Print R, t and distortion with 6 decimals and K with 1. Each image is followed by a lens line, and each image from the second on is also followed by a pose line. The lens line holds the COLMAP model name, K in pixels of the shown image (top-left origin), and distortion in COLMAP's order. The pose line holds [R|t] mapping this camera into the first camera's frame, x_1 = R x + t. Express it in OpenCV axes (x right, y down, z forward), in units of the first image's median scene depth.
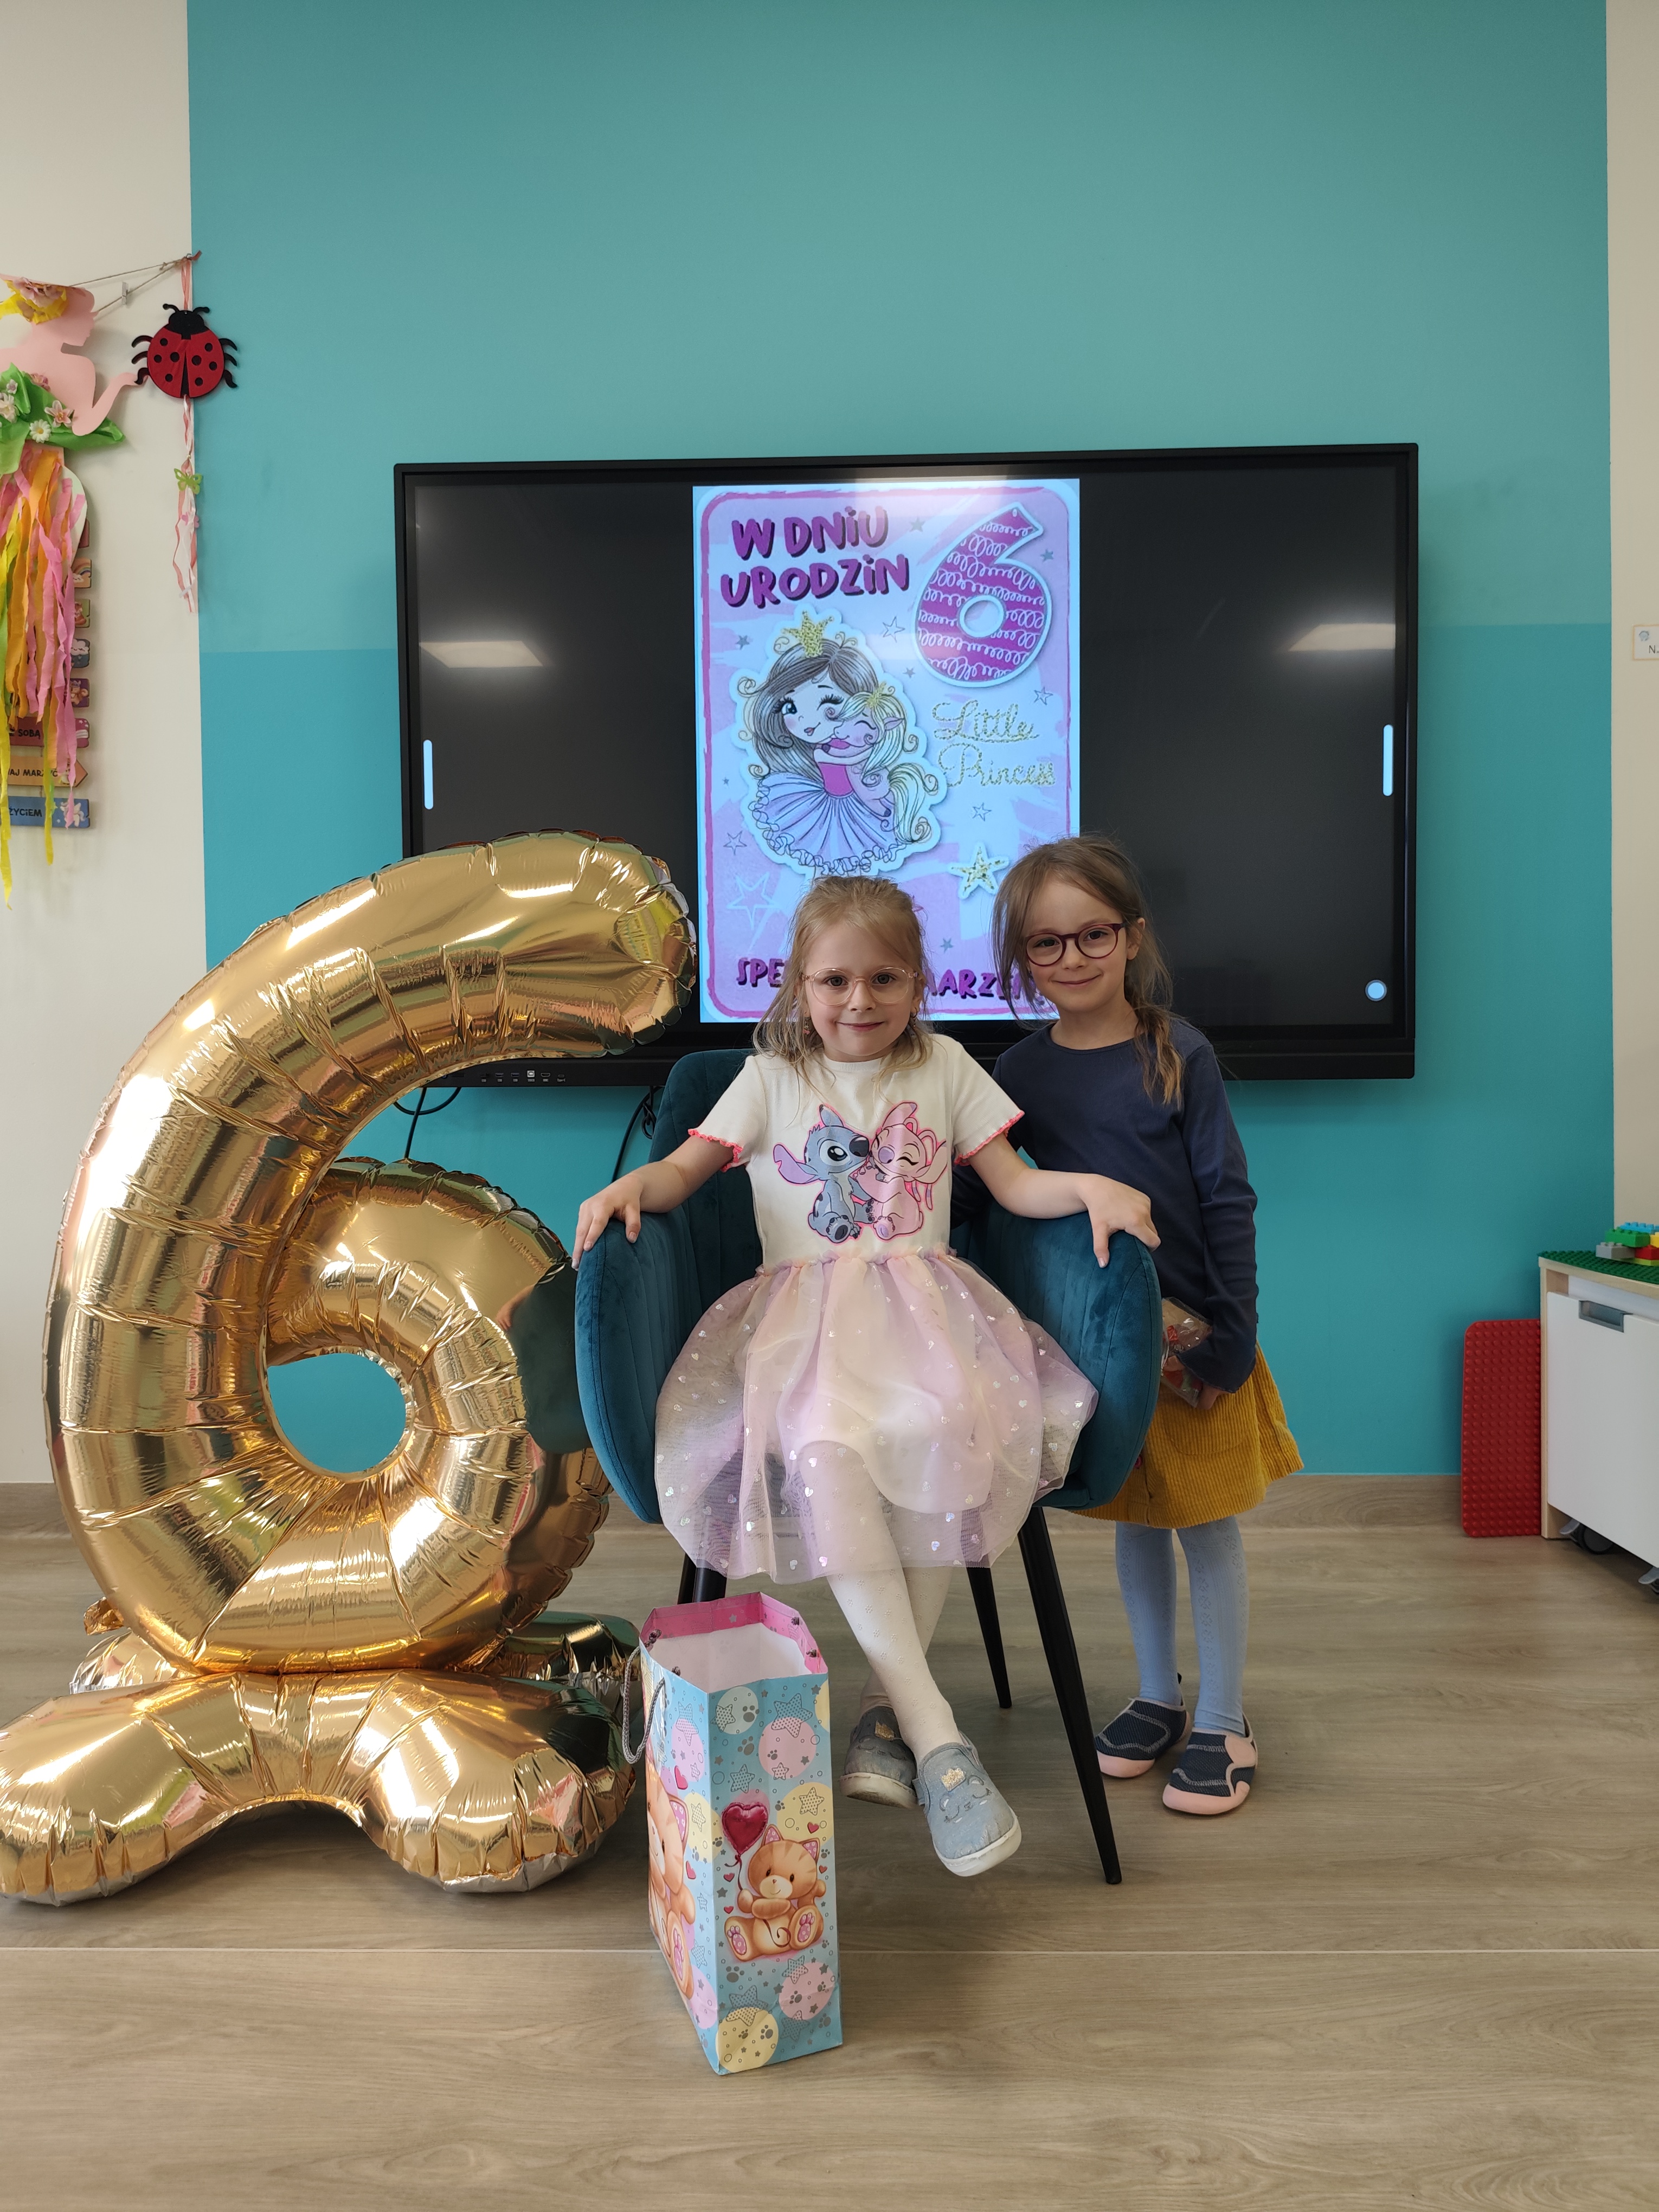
lens RADIAL K [[1442.9, 0, 823.3], [0, 1442.9, 1123.9], [0, 0, 1]] dist [0.026541, -0.033176]
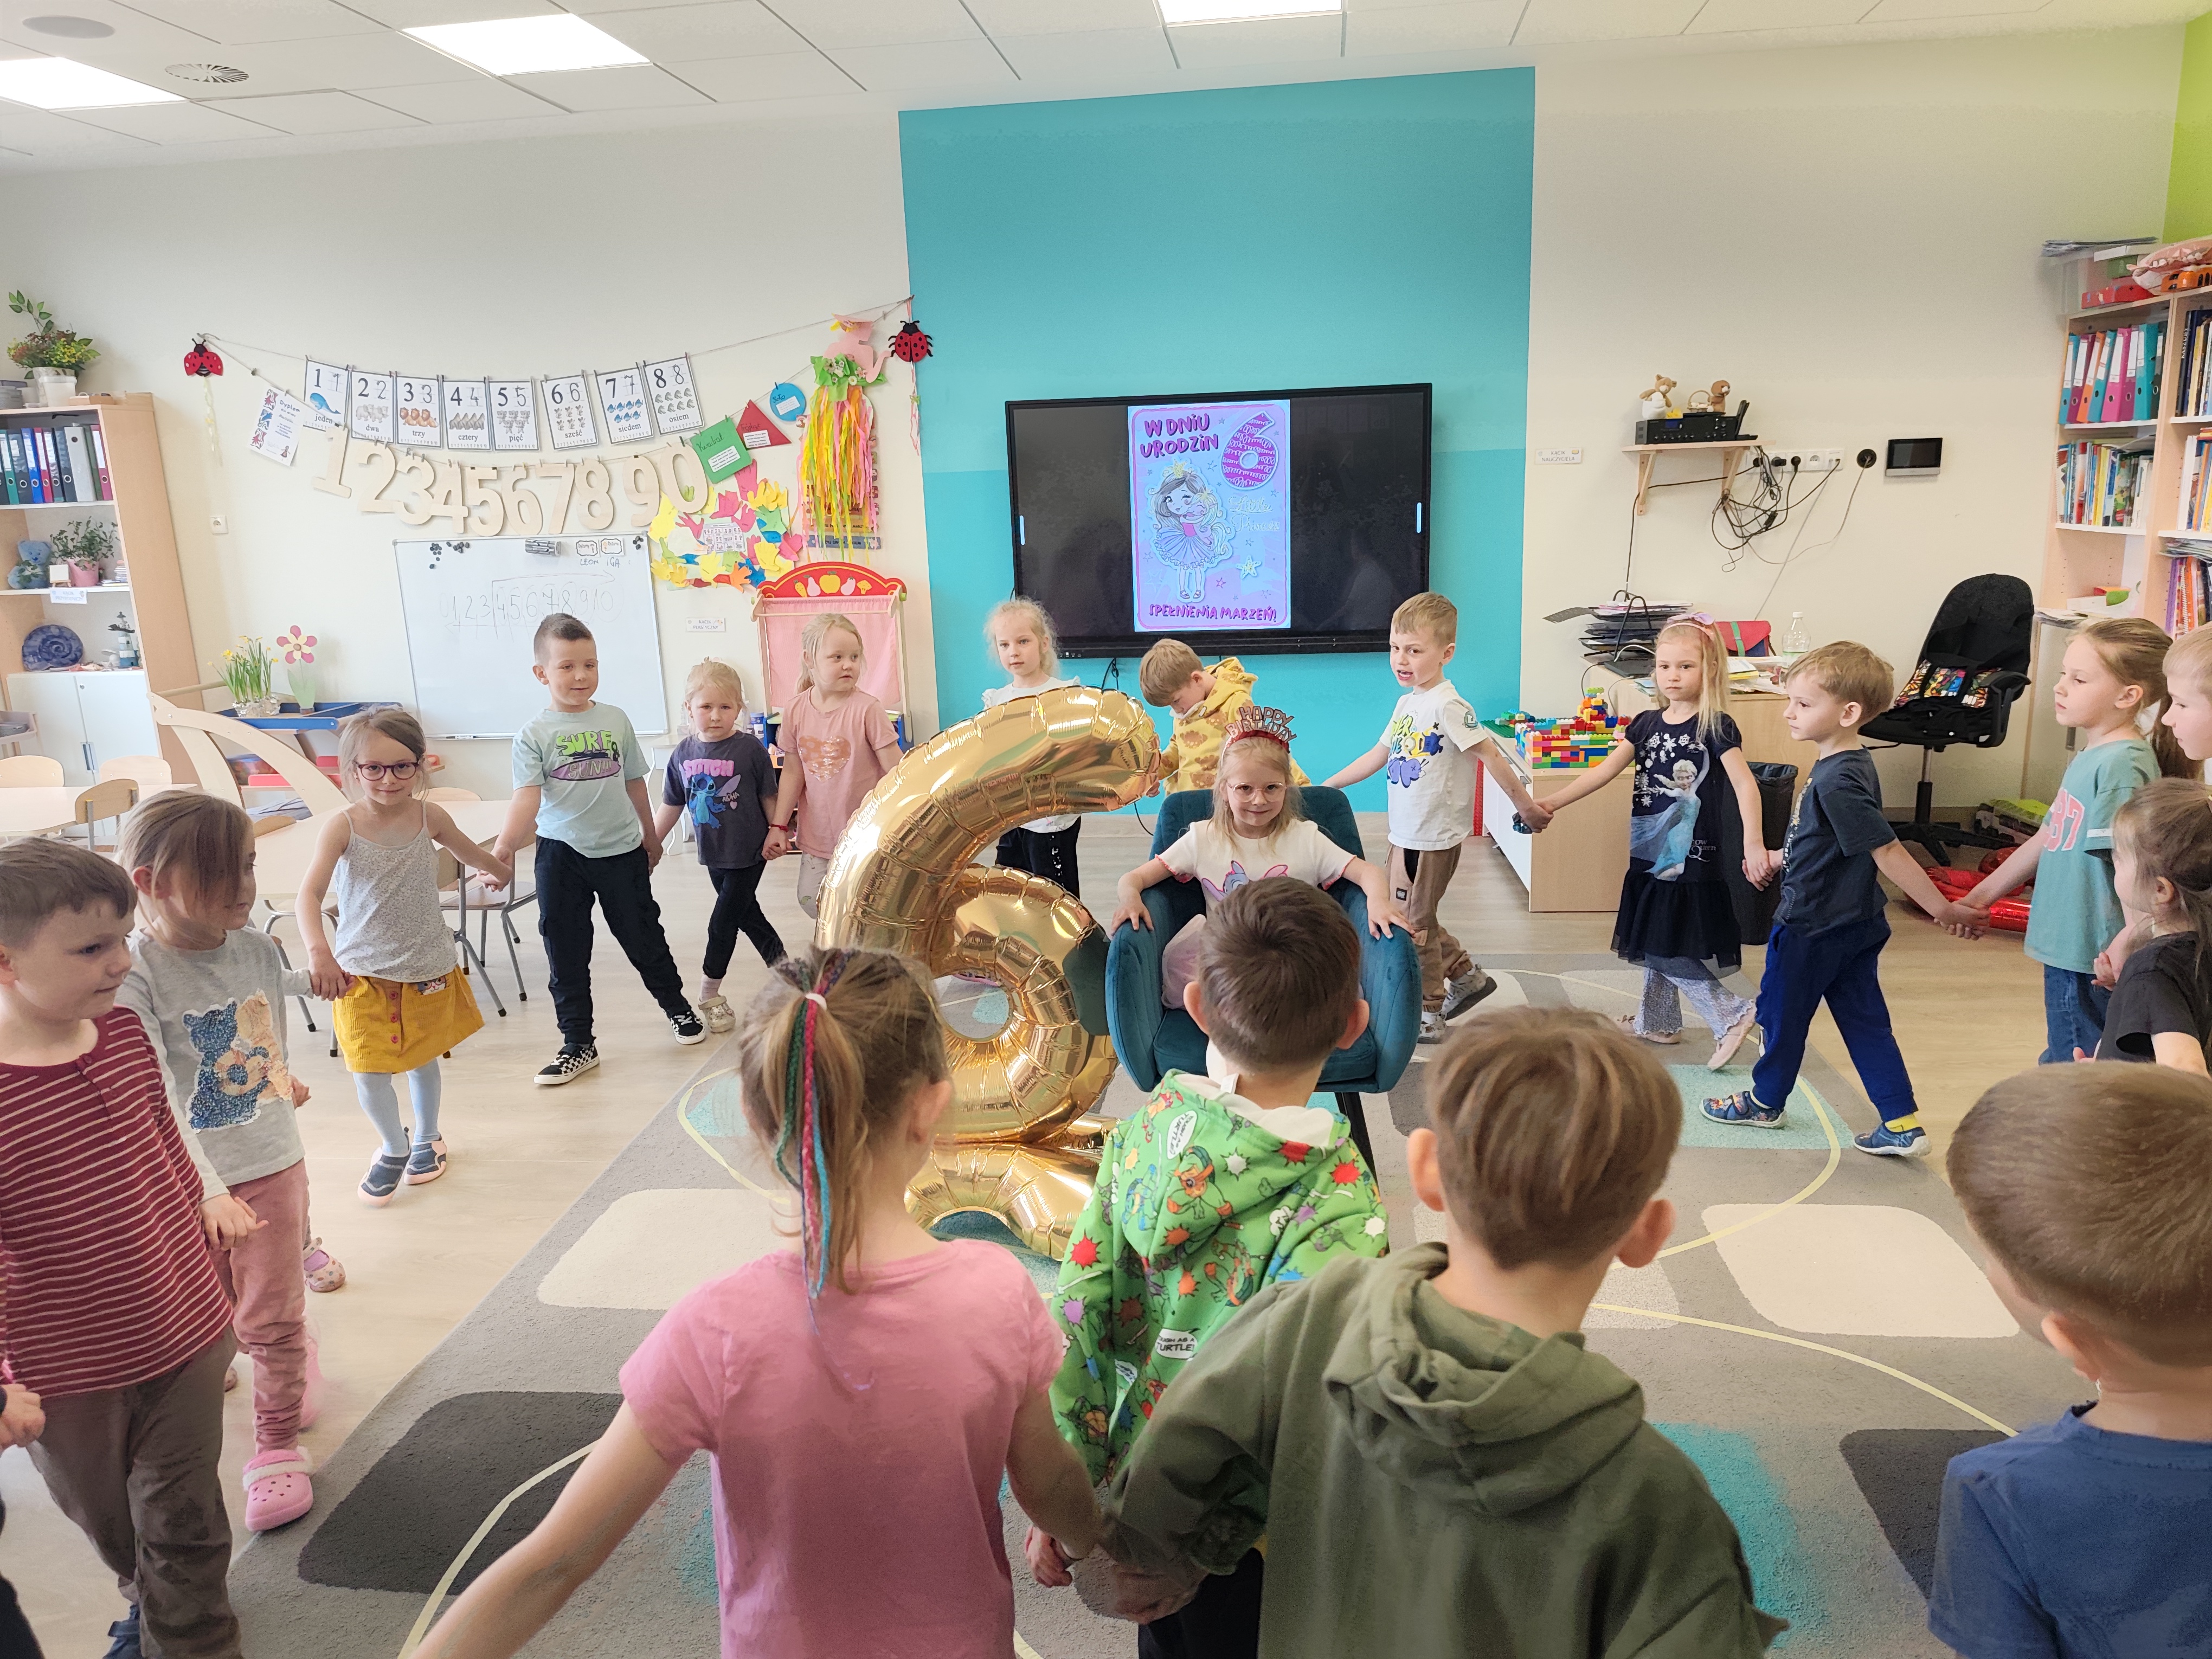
lens RADIAL K [[1442.9, 0, 1115.7], [0, 1442.9, 830.0], [0, 0, 1]] dist [0.026541, -0.033176]
pose [[0.994629, -0.001047, -0.103500, 0.136083], [0.022555, 0.978112, 0.206855, -0.249634], [0.101018, -0.208078, 0.972882, -1.470831]]
